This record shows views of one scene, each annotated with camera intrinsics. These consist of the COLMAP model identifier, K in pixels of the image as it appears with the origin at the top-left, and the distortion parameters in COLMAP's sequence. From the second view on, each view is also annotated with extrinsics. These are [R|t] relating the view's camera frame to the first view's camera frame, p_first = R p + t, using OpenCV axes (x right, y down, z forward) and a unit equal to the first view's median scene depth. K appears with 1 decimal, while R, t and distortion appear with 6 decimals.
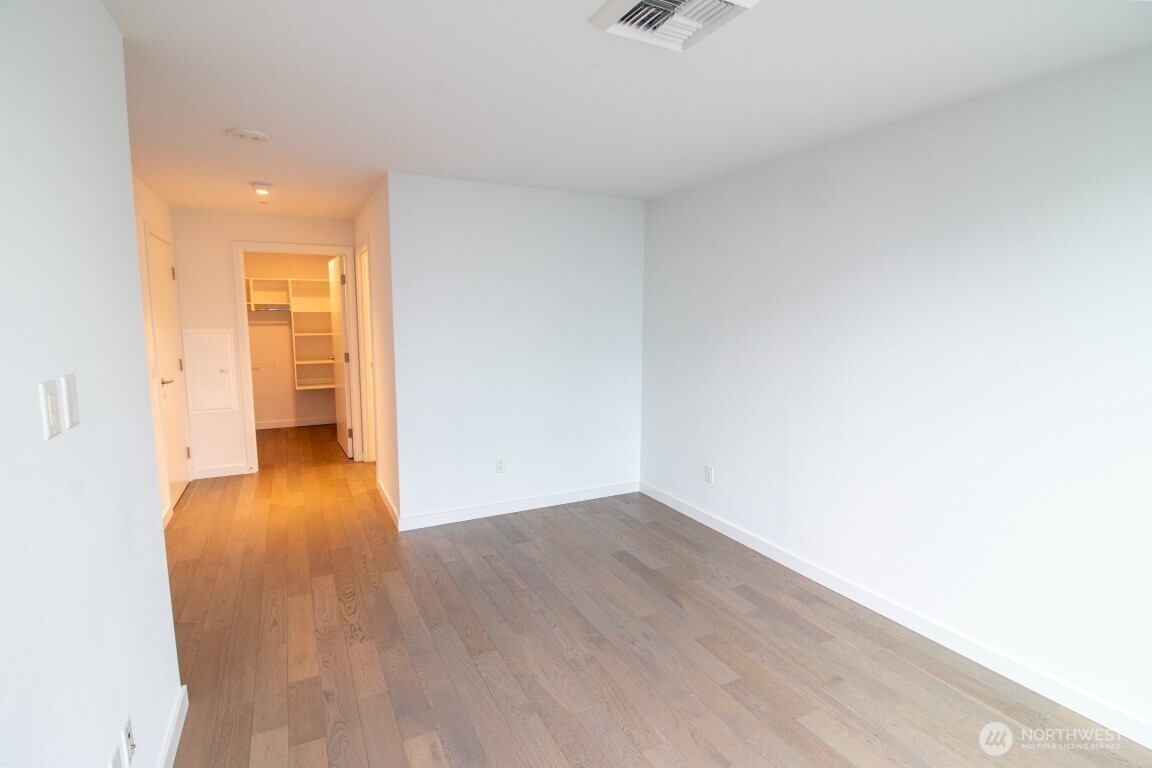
lens RADIAL K [[555.4, 0, 573.9], [0, 555.4, 381.8], [0, 0, 1]] dist [-0.000145, -0.013446]
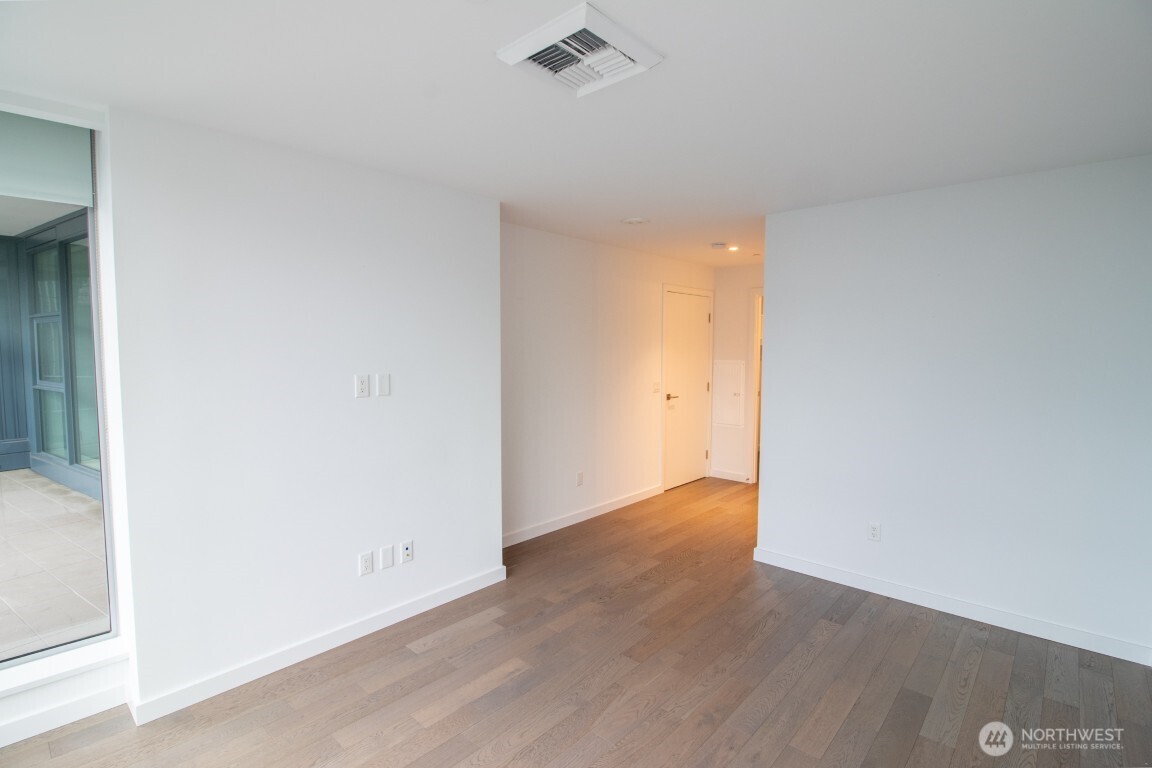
lens RADIAL K [[555.4, 0, 573.9], [0, 555.4, 381.8], [0, 0, 1]] dist [-0.000145, -0.013446]
pose [[0.345907, 0.058927, -0.936416, 0.581800], [-0.115883, 0.993068, 0.019686, -0.044114], [0.931085, 0.101705, 0.350338, 0.338152]]
